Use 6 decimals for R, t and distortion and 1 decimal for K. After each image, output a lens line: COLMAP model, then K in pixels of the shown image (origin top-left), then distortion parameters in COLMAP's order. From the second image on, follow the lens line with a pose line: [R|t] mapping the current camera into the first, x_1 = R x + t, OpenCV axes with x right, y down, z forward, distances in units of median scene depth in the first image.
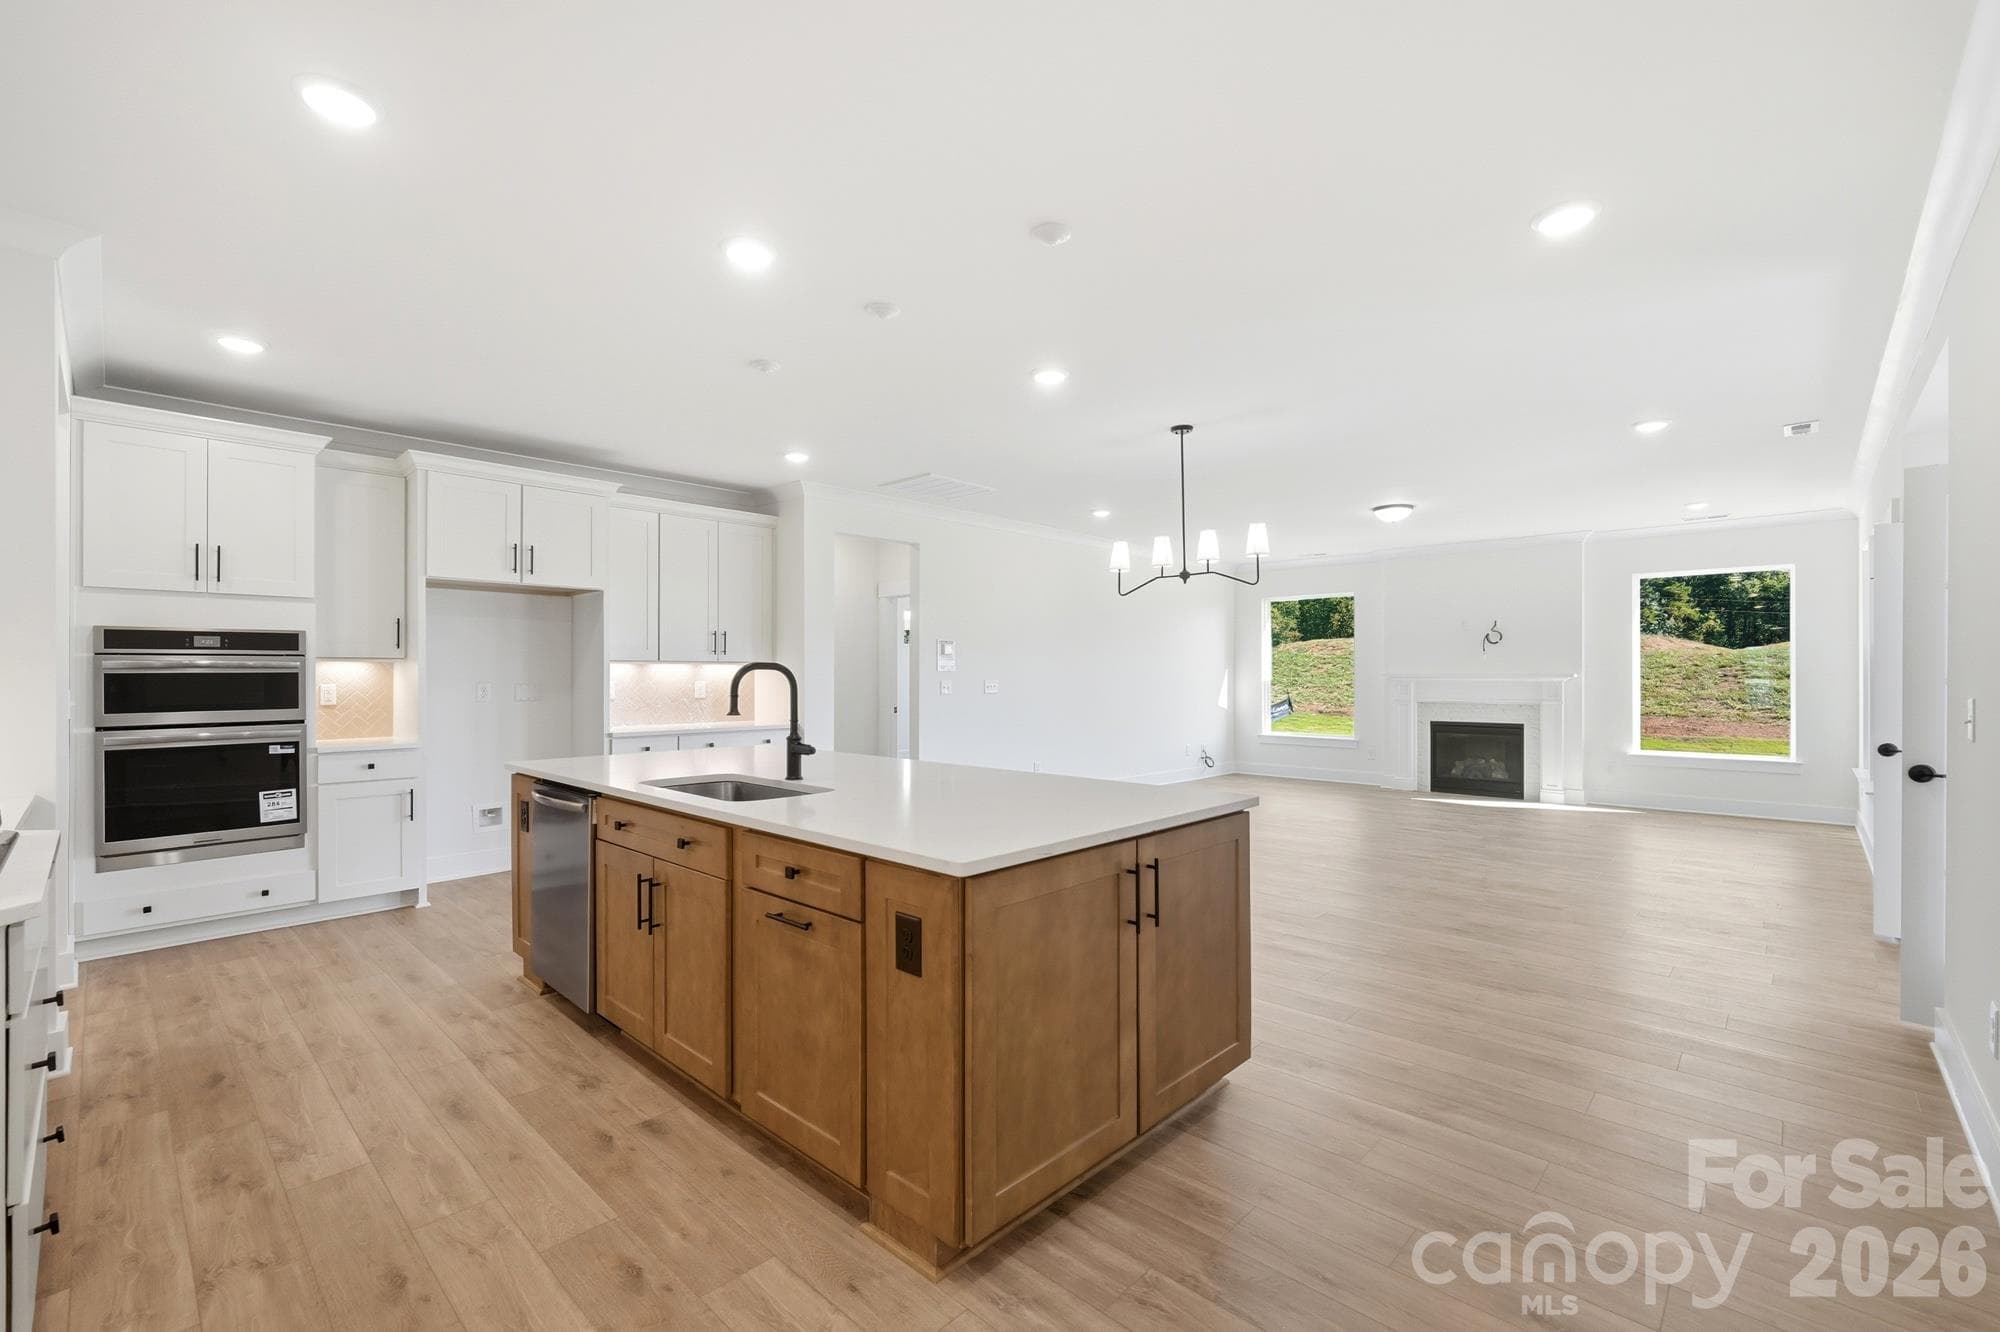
lens RADIAL K [[839.4, 0, 994.4], [0, 839.4, 668.3], [0, 0, 1]] dist [-0.007004, 0.000917]
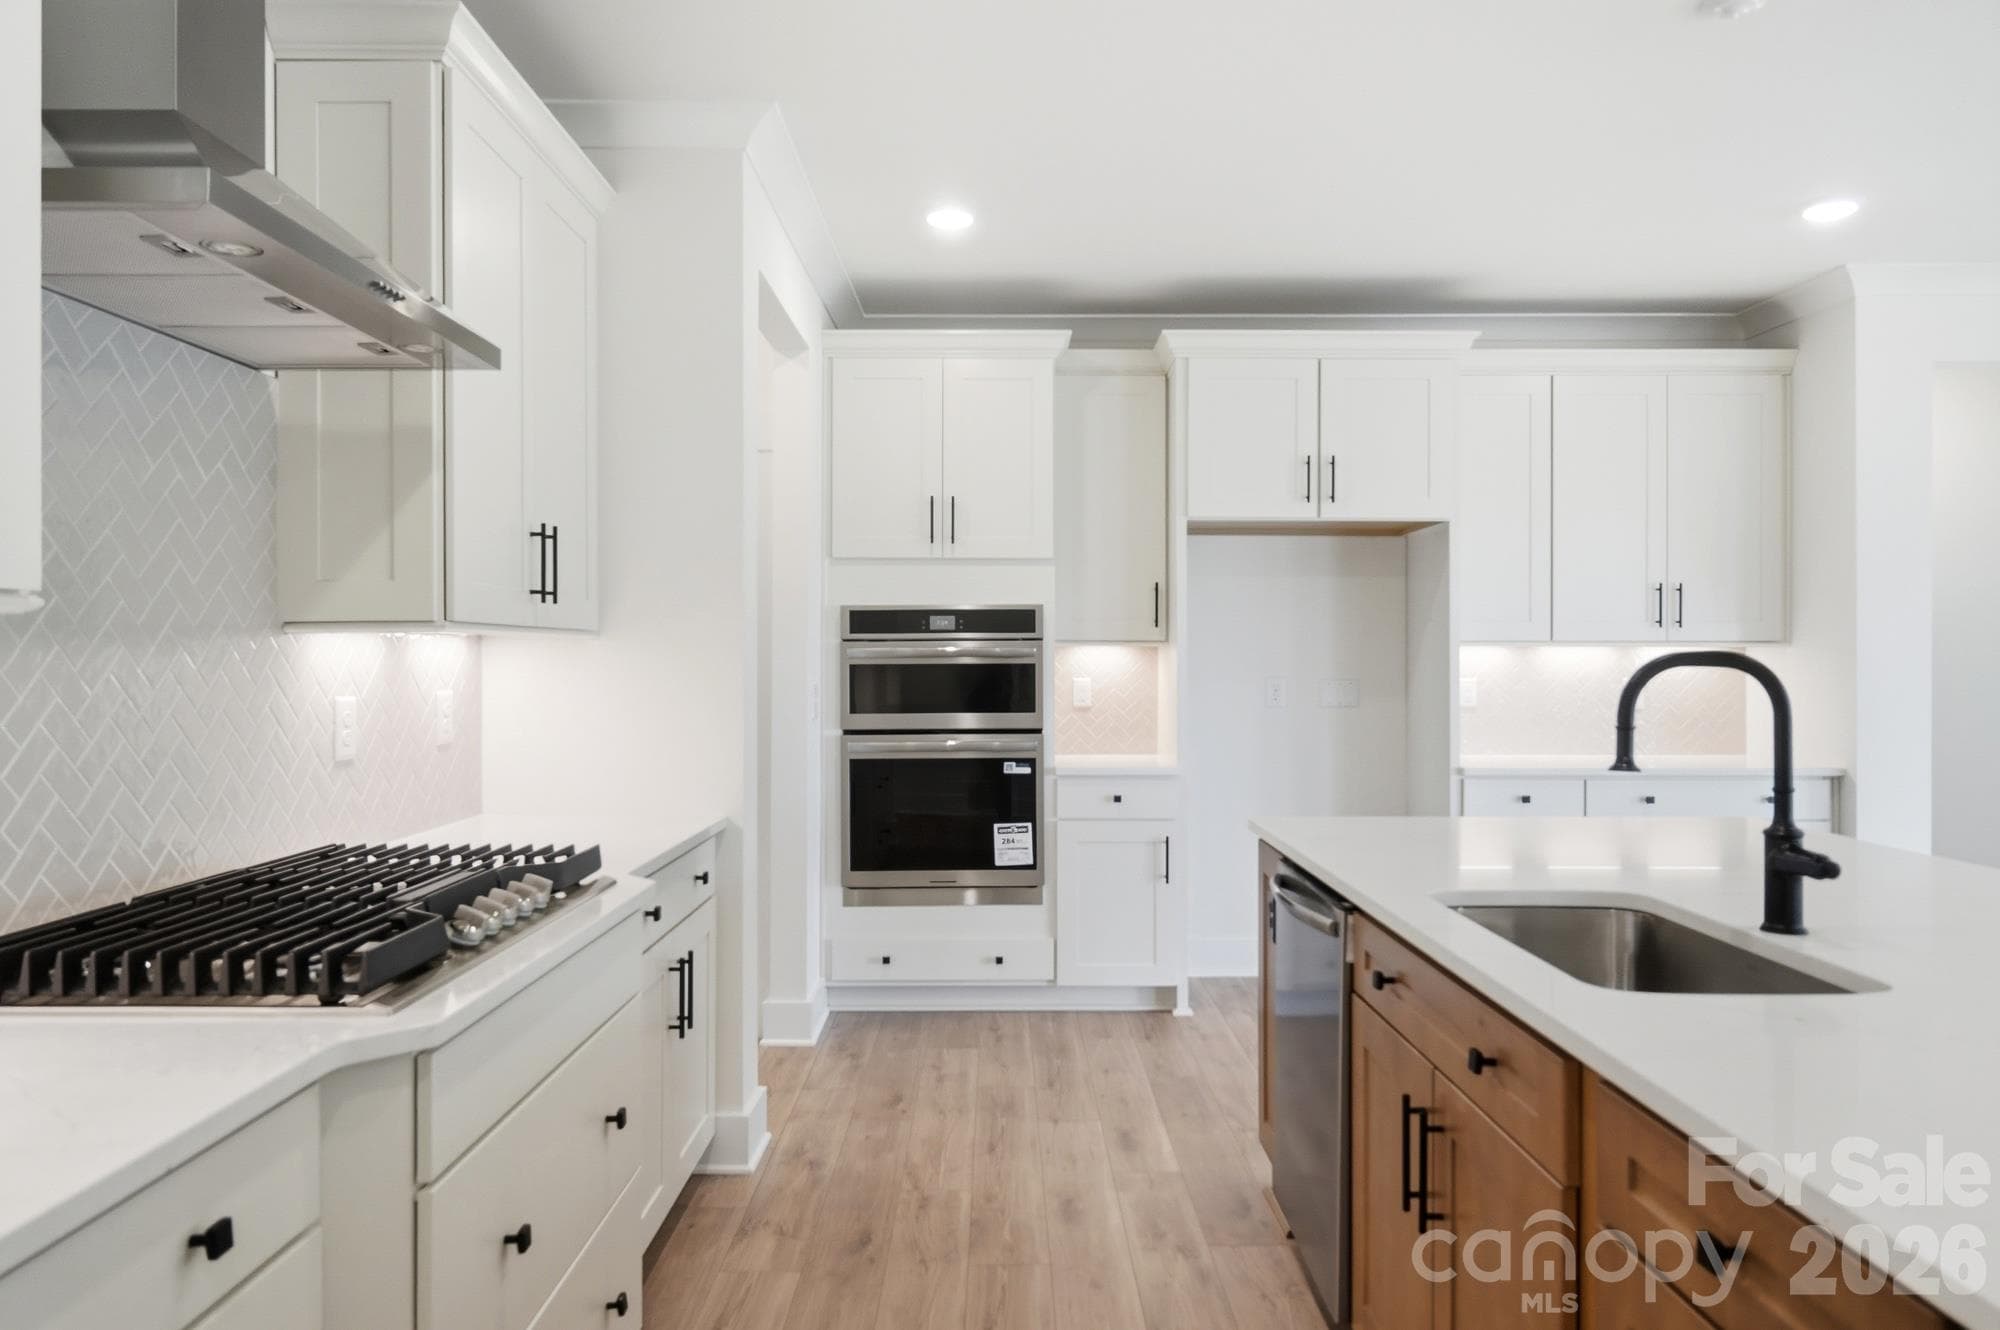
lens RADIAL K [[1334.1, 0, 990.8], [0, 1334.1, 659.1], [0, 0, 1]] dist [0.000145, 0.003479]
pose [[0.688174, 0.001874, -0.725544, -0.020203], [0.003767, 0.999974, 0.006155, -0.005624], [0.725536, -0.006969, 0.688149, 0.180843]]
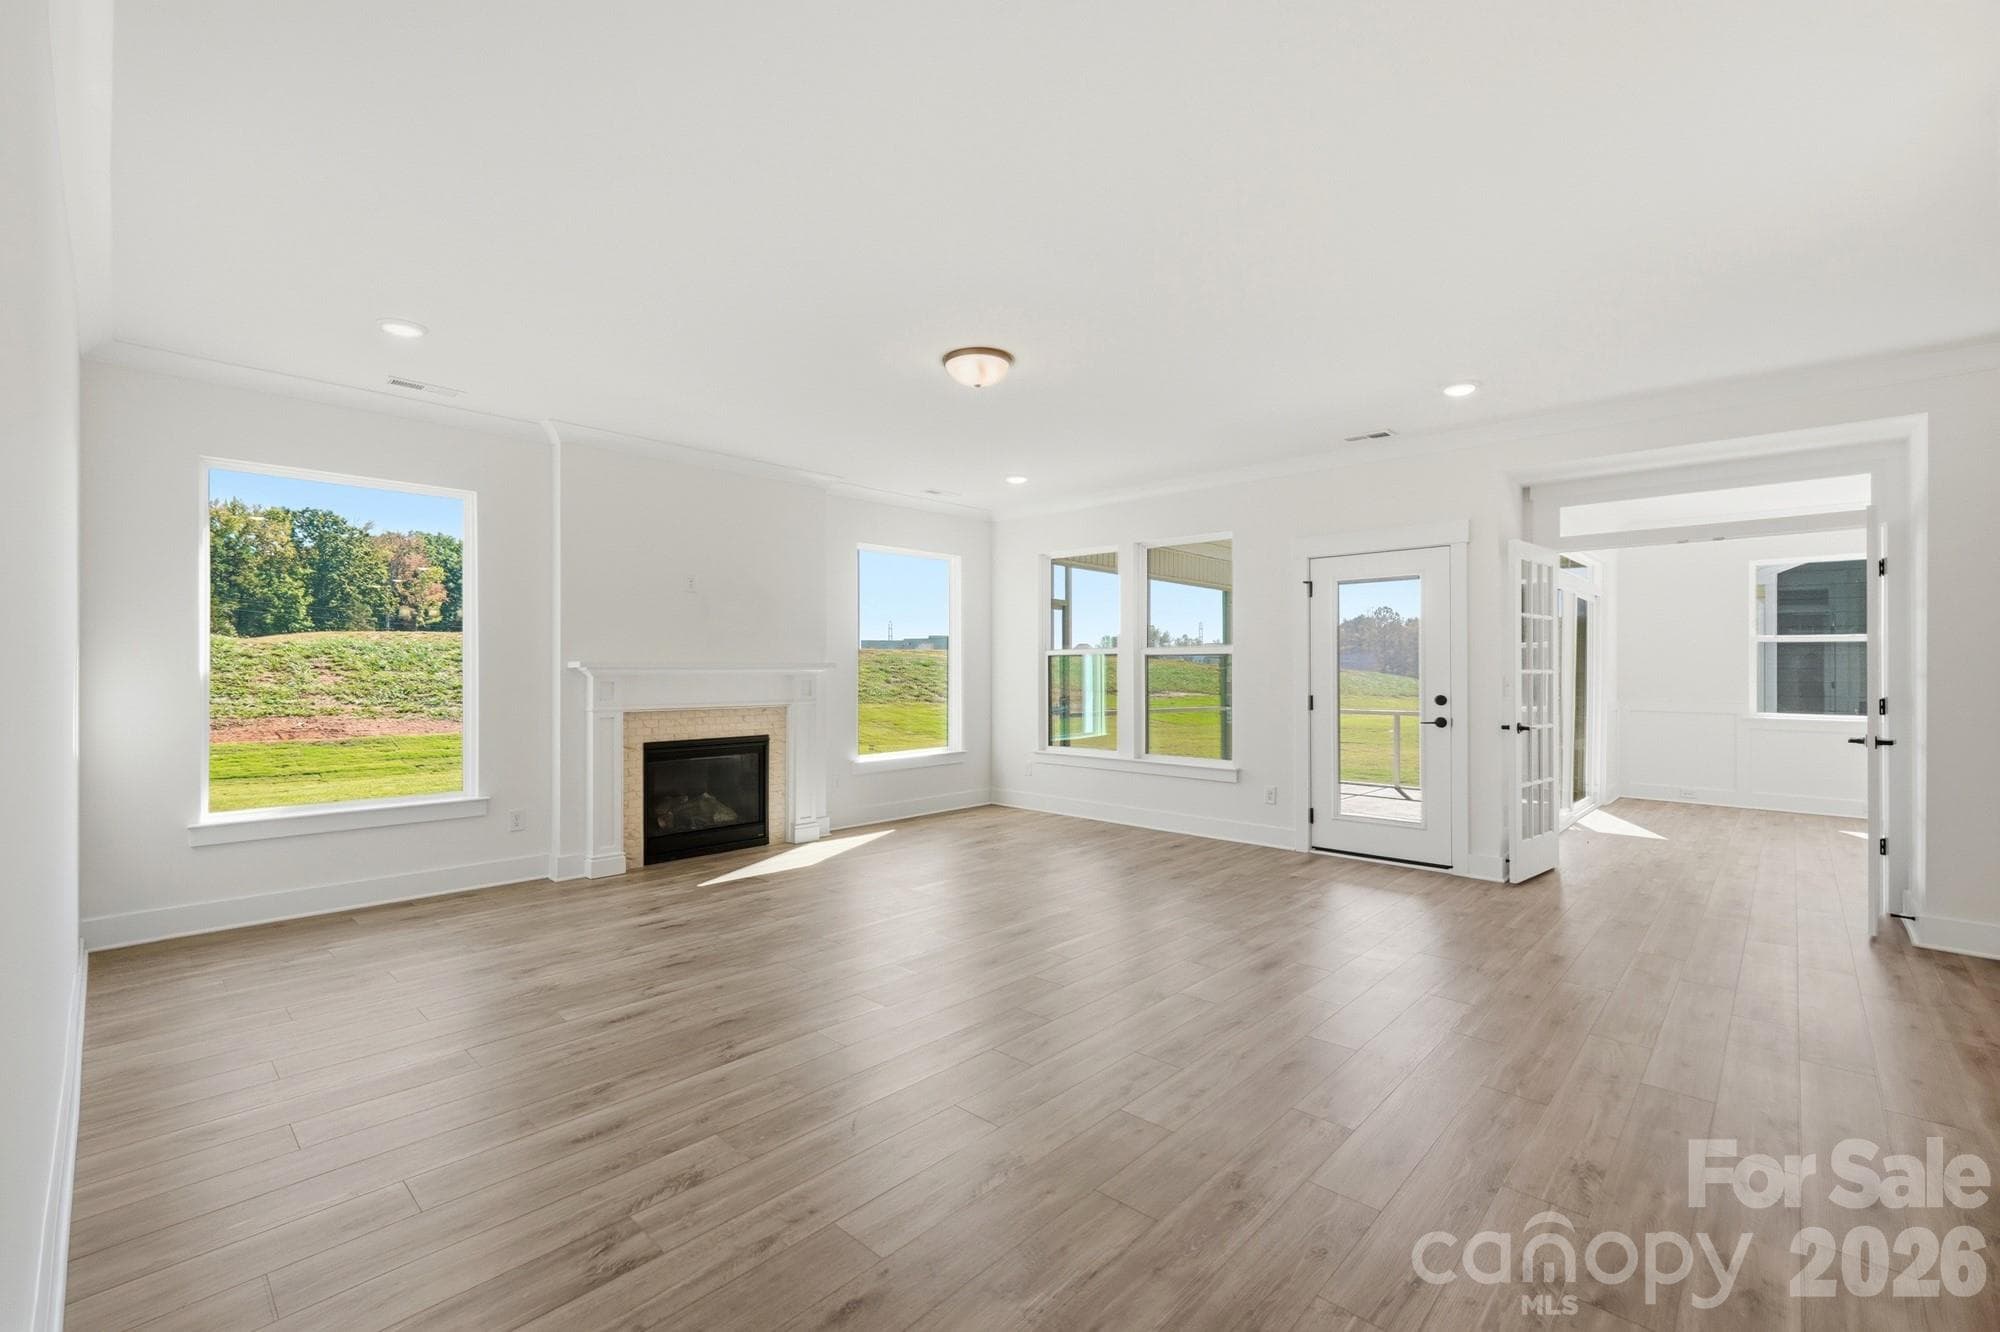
lens RADIAL K [[839.4, 0, 1003.8], [0, 839.4, 673.6], [0, 0, 1]] dist [-0.007004, 0.000917]
pose [[0.000603, -0.003934, 0.999992, -0.120792], [-0.011542, 0.999926, 0.003940, 0.020792], [-0.999933, -0.011544, 0.000557, 1.652539]]
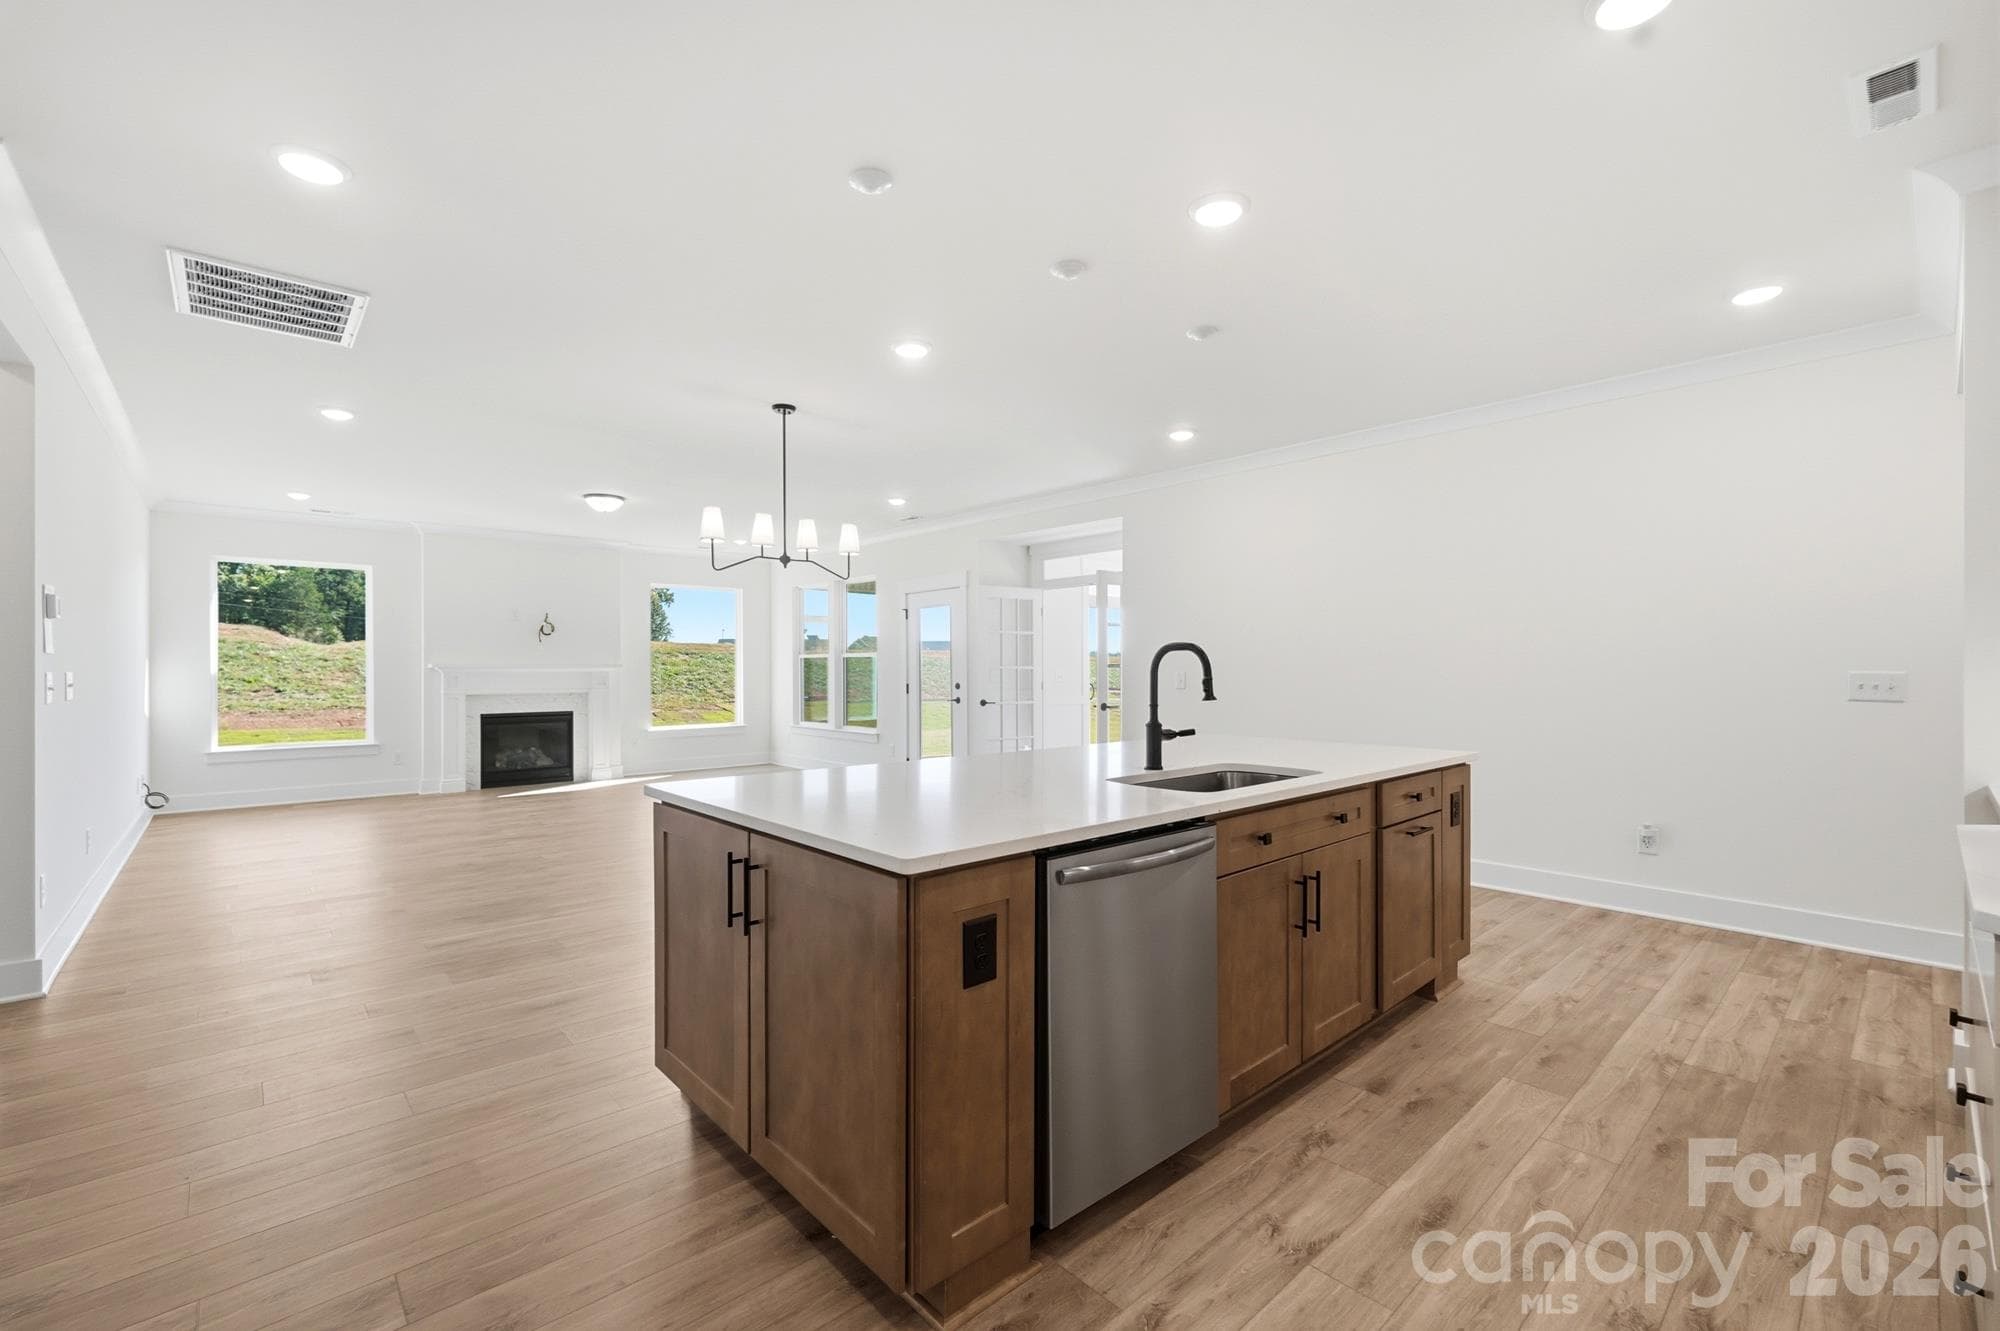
lens RADIAL K [[839.4, 0, 998.3], [0, 839.4, 671.2], [0, 0, 1]] dist [-0.007004, 0.000917]
pose [[0.083691, -0.003352, 0.996486, -0.806149], [-0.006671, 0.999970, 0.003924, 0.014827], [-0.996469, -0.006976, 0.083666, 0.751201]]
